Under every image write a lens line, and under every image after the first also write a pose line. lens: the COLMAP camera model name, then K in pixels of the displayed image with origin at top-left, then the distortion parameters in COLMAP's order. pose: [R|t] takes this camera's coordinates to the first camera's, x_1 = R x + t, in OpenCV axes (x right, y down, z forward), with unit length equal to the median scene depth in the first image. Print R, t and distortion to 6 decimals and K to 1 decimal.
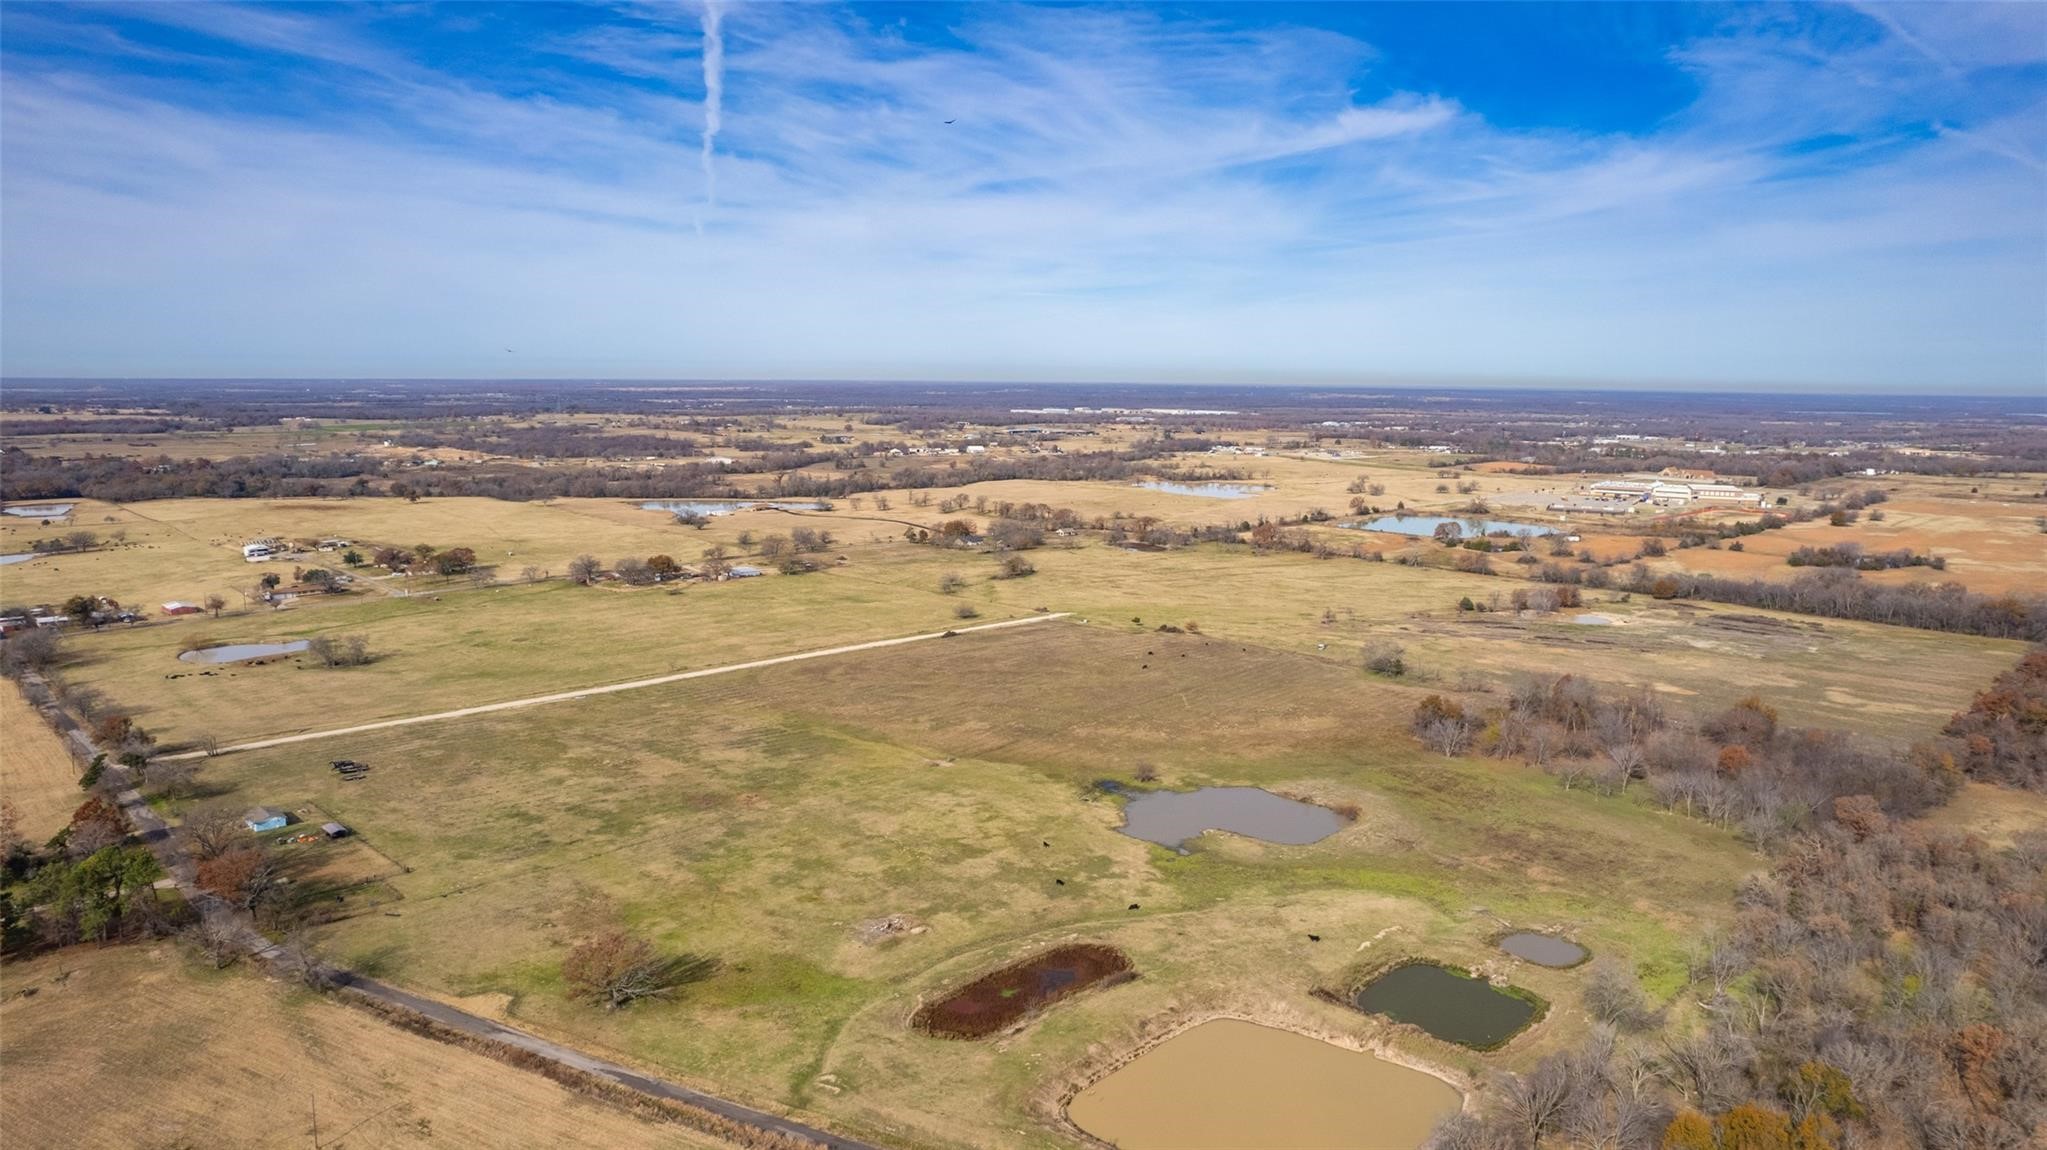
lens RADIAL K [[1314.7, 0, 1032.9], [0, 1314.7, 578.9], [0, 0, 1]] dist [-0.075406, 0.065781]
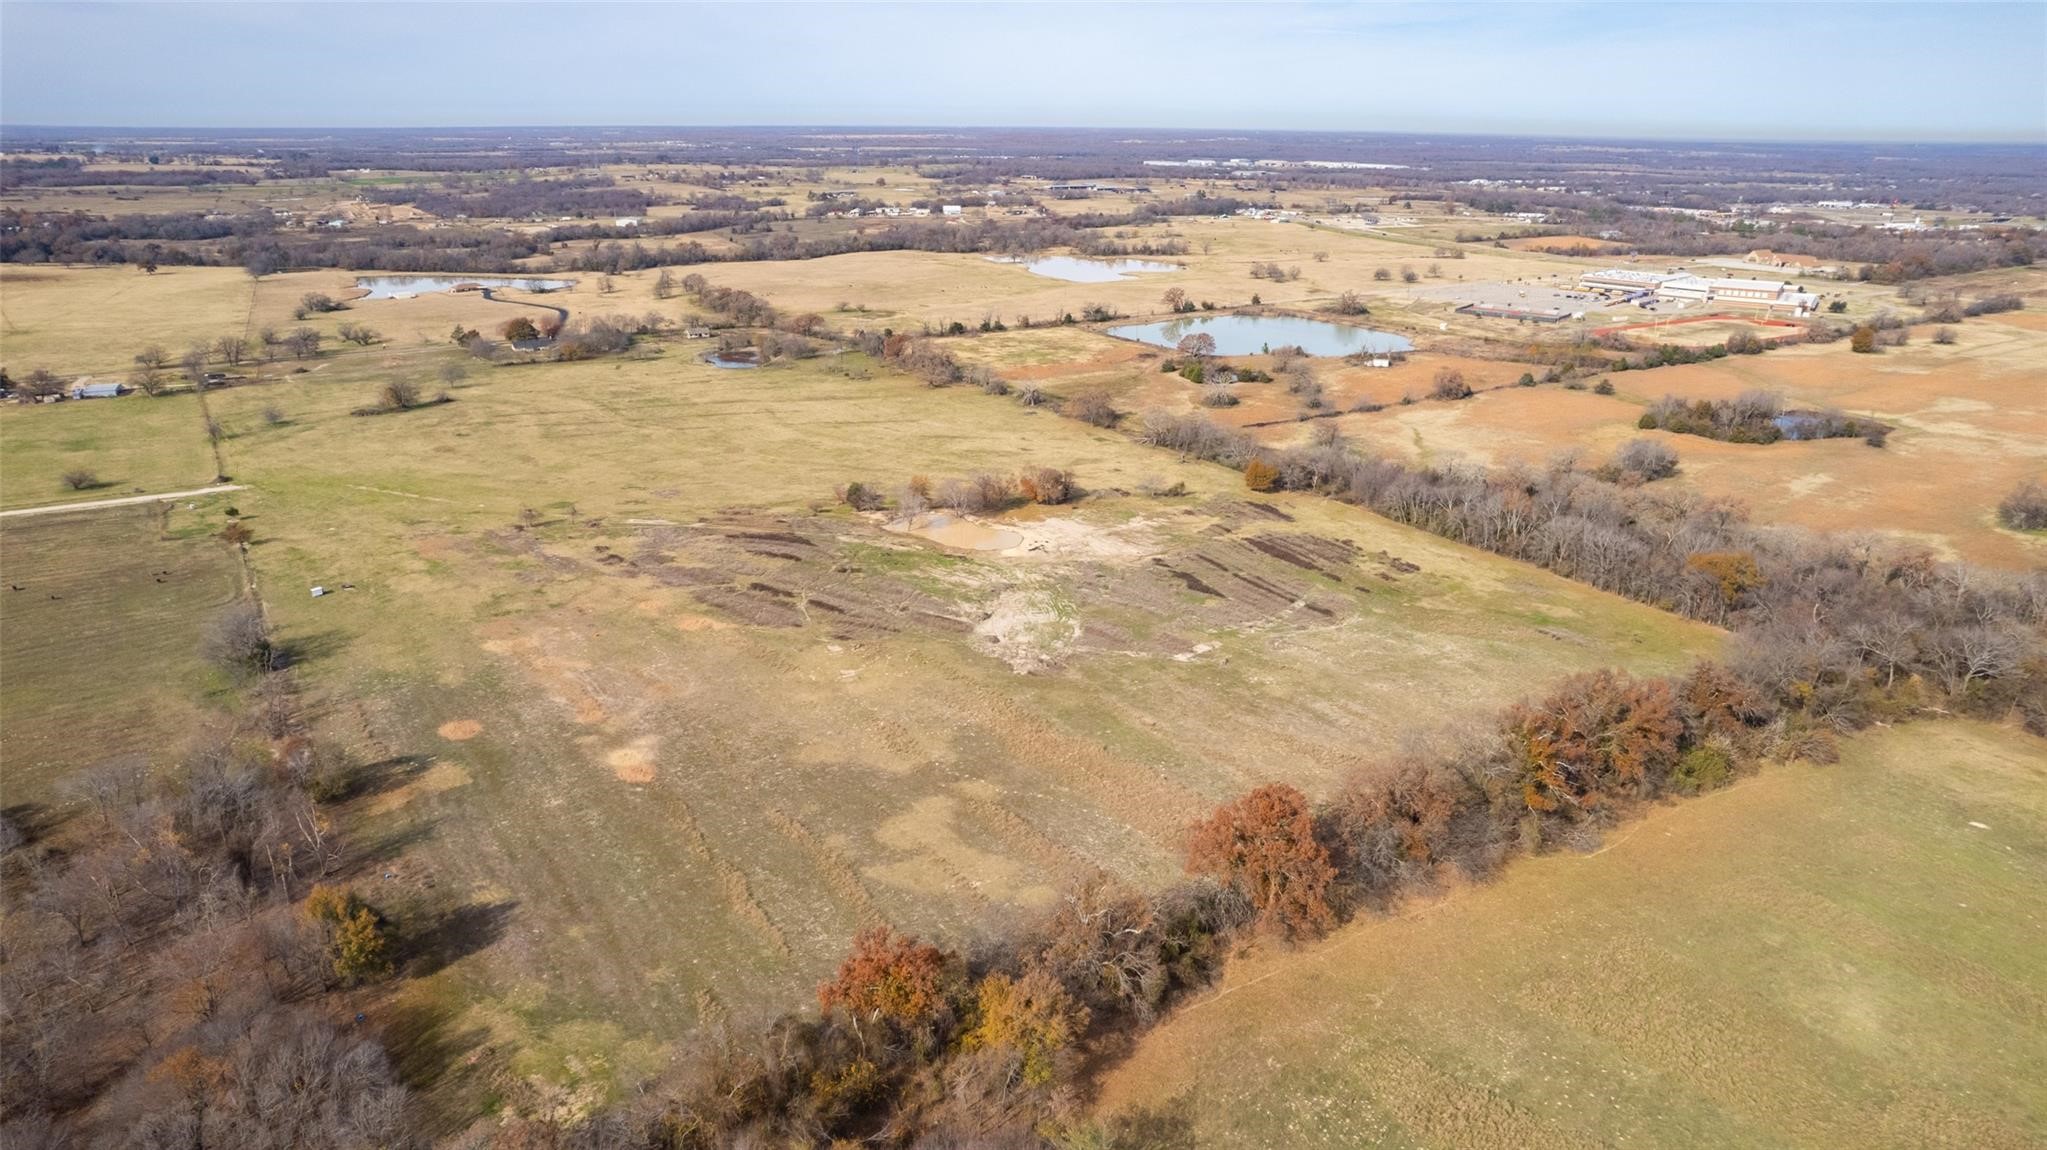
lens RADIAL K [[1315.7, 0, 1032.7], [0, 1315.7, 570.5], [0, 0, 1]] dist [-0.075767, 0.068198]
pose [[0.981812, 0.060741, -0.179879, 0.408800], [-0.028113, 0.983508, 0.178667, -0.046363], [0.187765, -0.170361, 0.967327, 0.304976]]
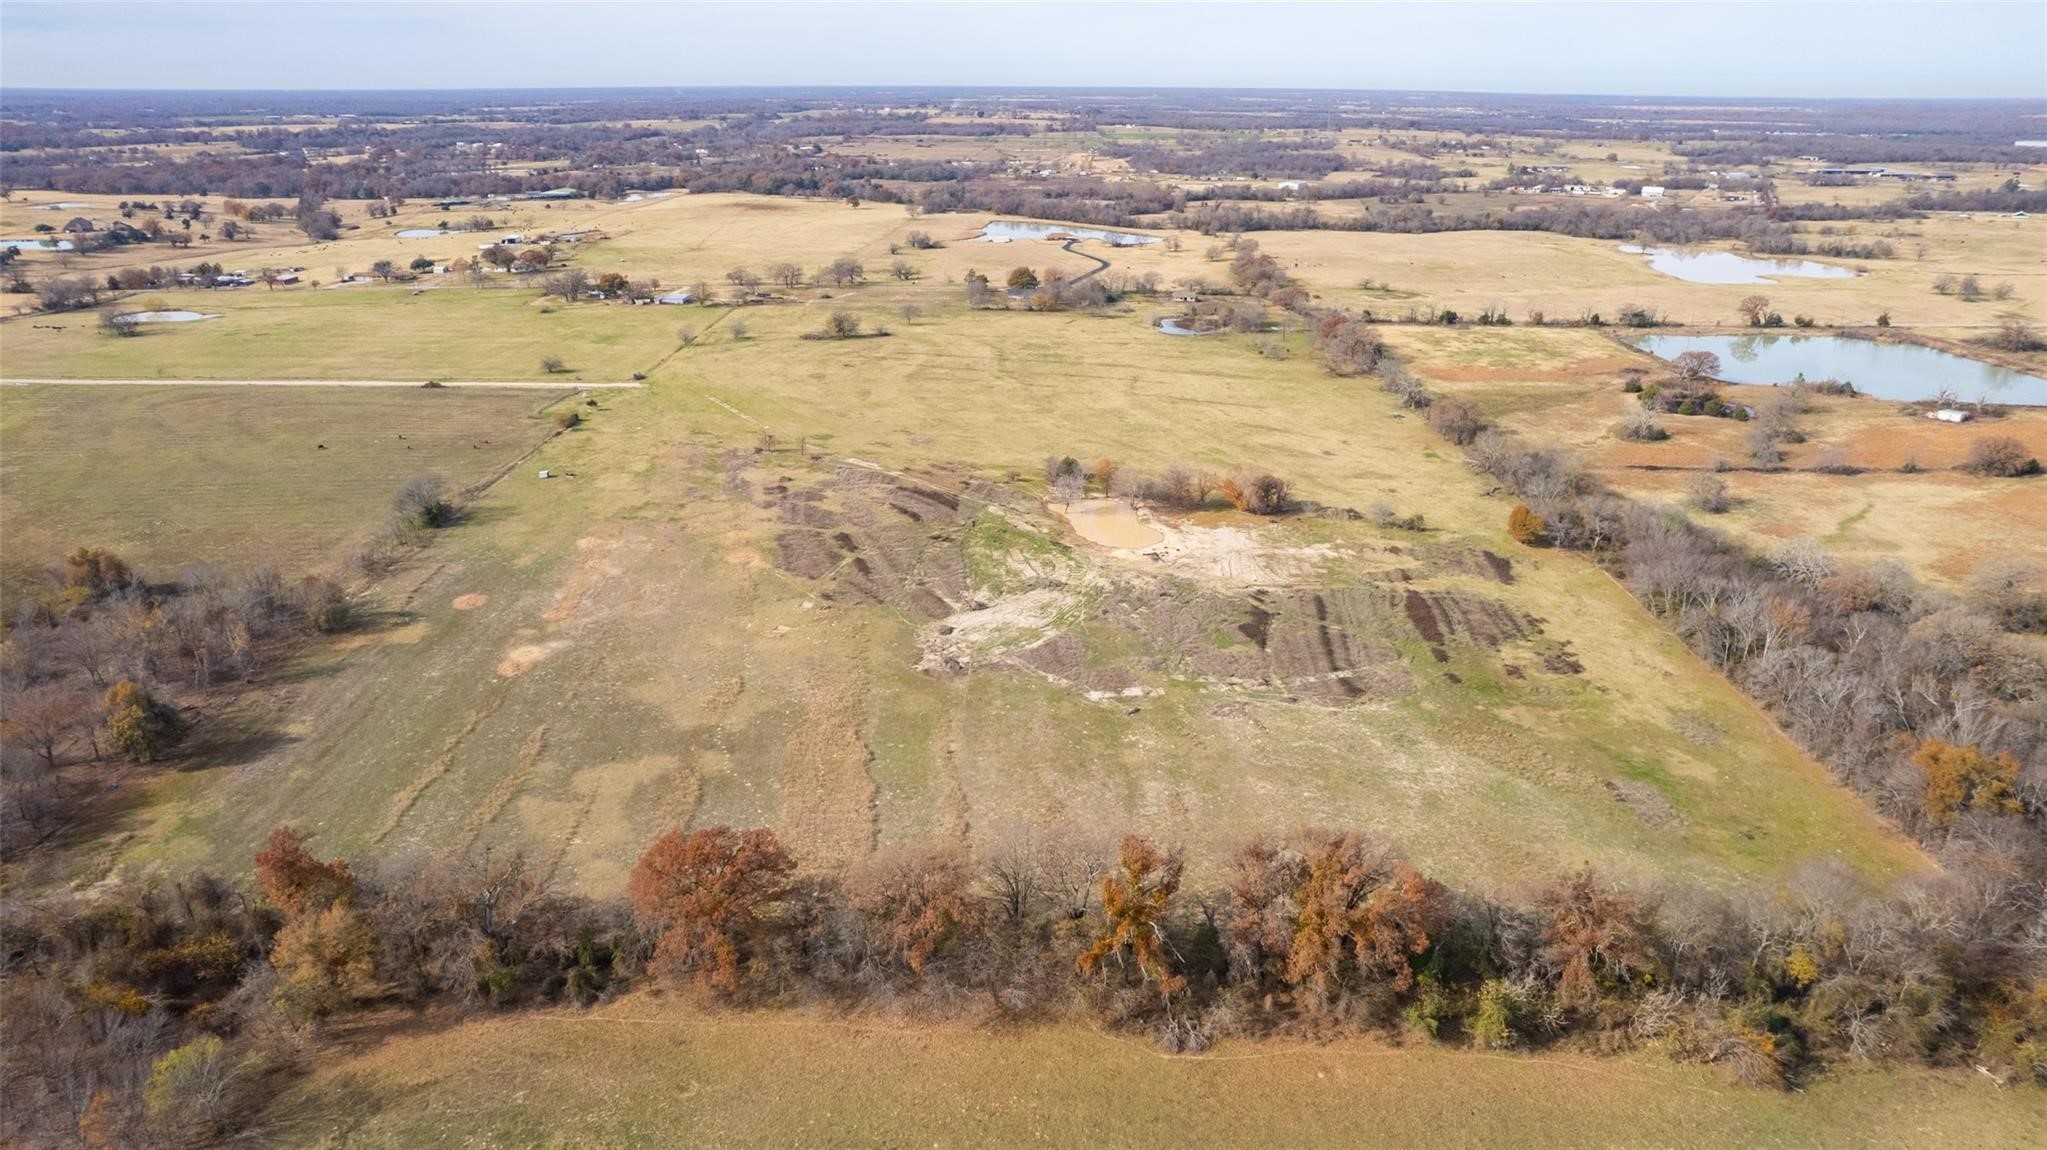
lens RADIAL K [[1315.7, 0, 1032.7], [0, 1315.7, 570.5], [0, 0, 1]] dist [-0.075767, 0.068198]
pose [[0.715090, 0.241923, -0.655835, 0.566581], [-0.106313, 0.964928, 0.240023, -0.062522], [0.690901, -0.101914, 0.715730, 0.415804]]
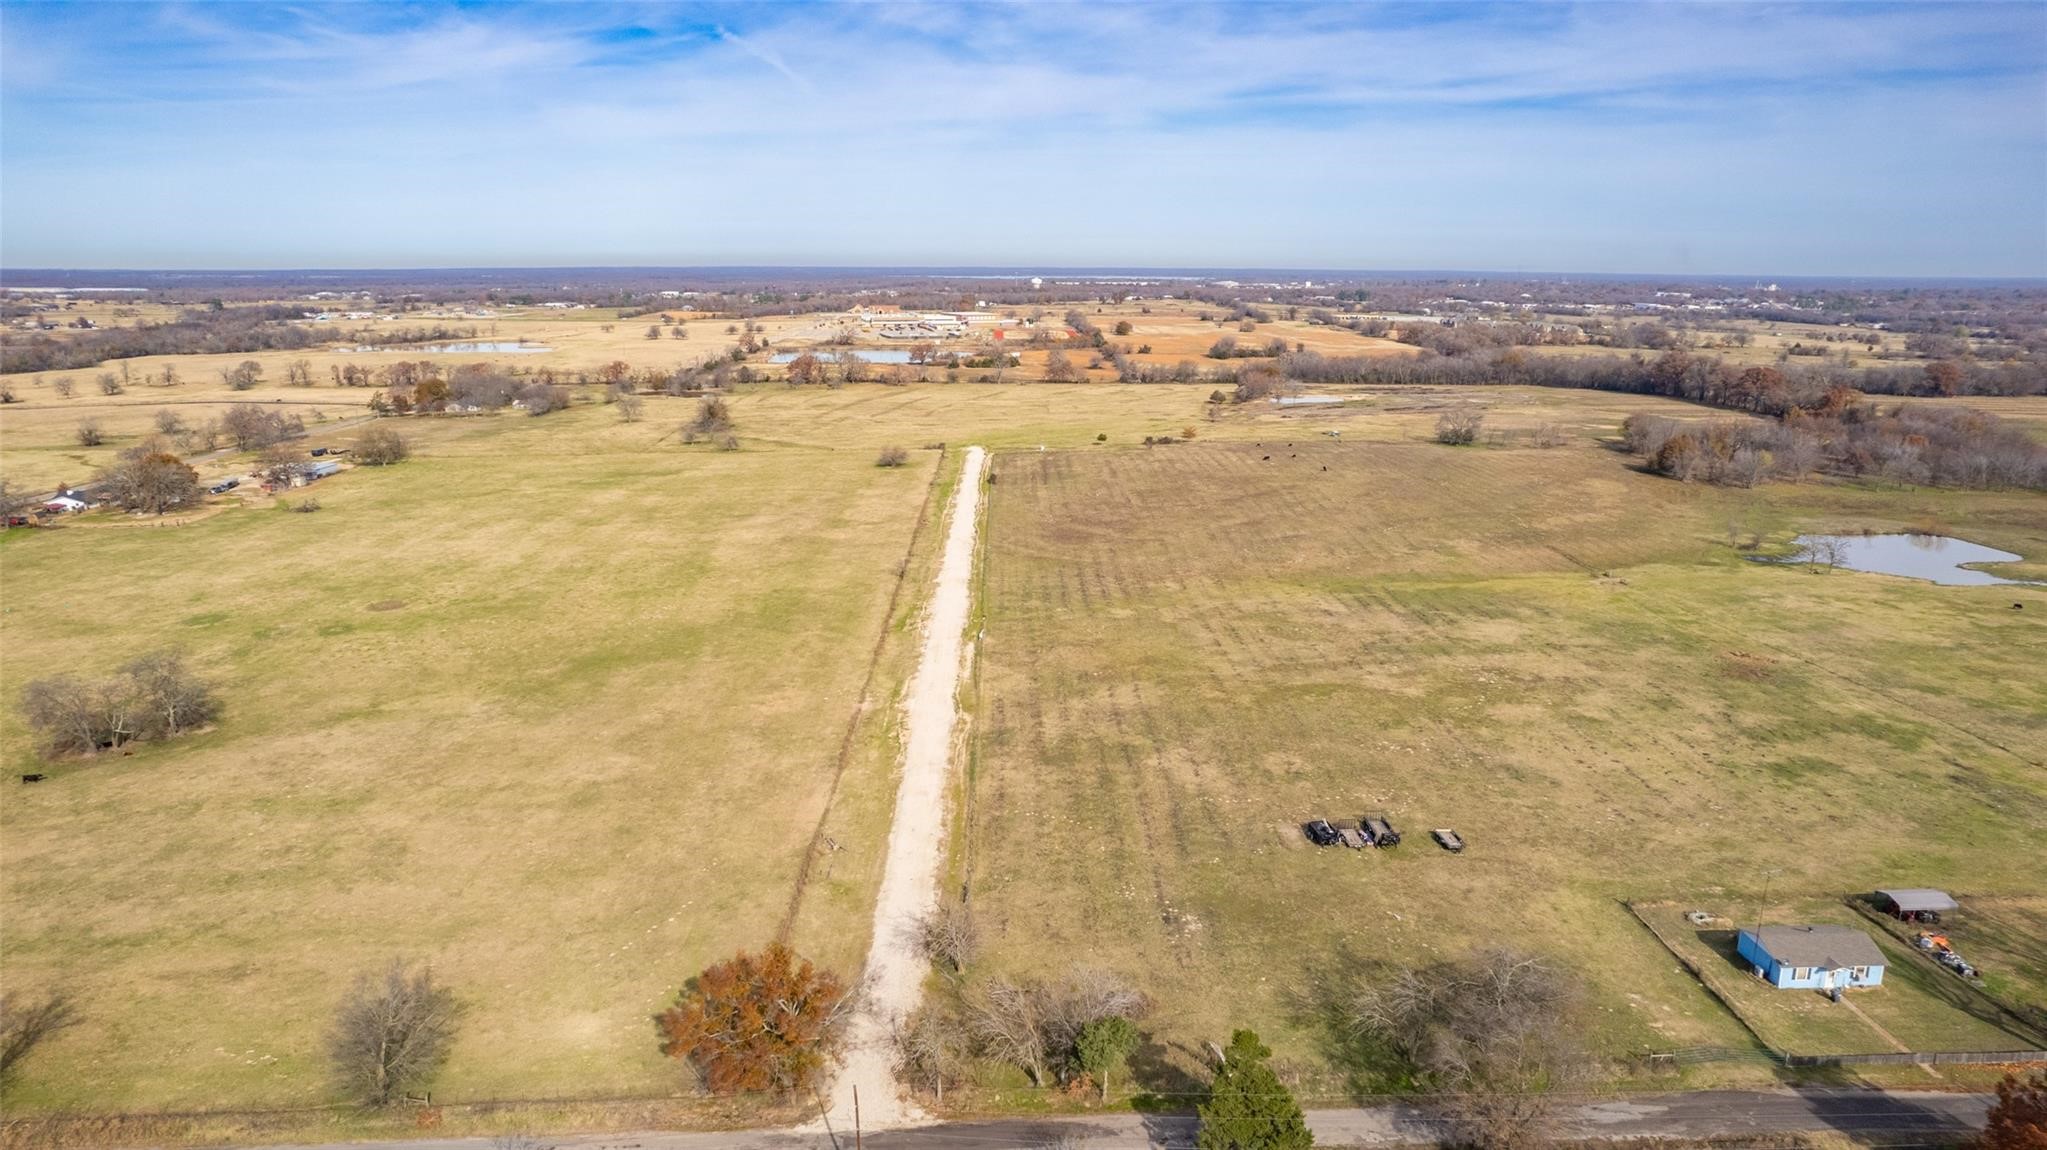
lens RADIAL K [[1315.7, 0, 1032.7], [0, 1315.7, 570.5], [0, 0, 1]] dist [-0.075767, 0.068198]
pose [[0.671478, -0.174035, 0.720298, -0.369028], [0.115352, 0.984729, 0.130392, 0.001167], [-0.731991, -0.004468, 0.681300, 0.337453]]
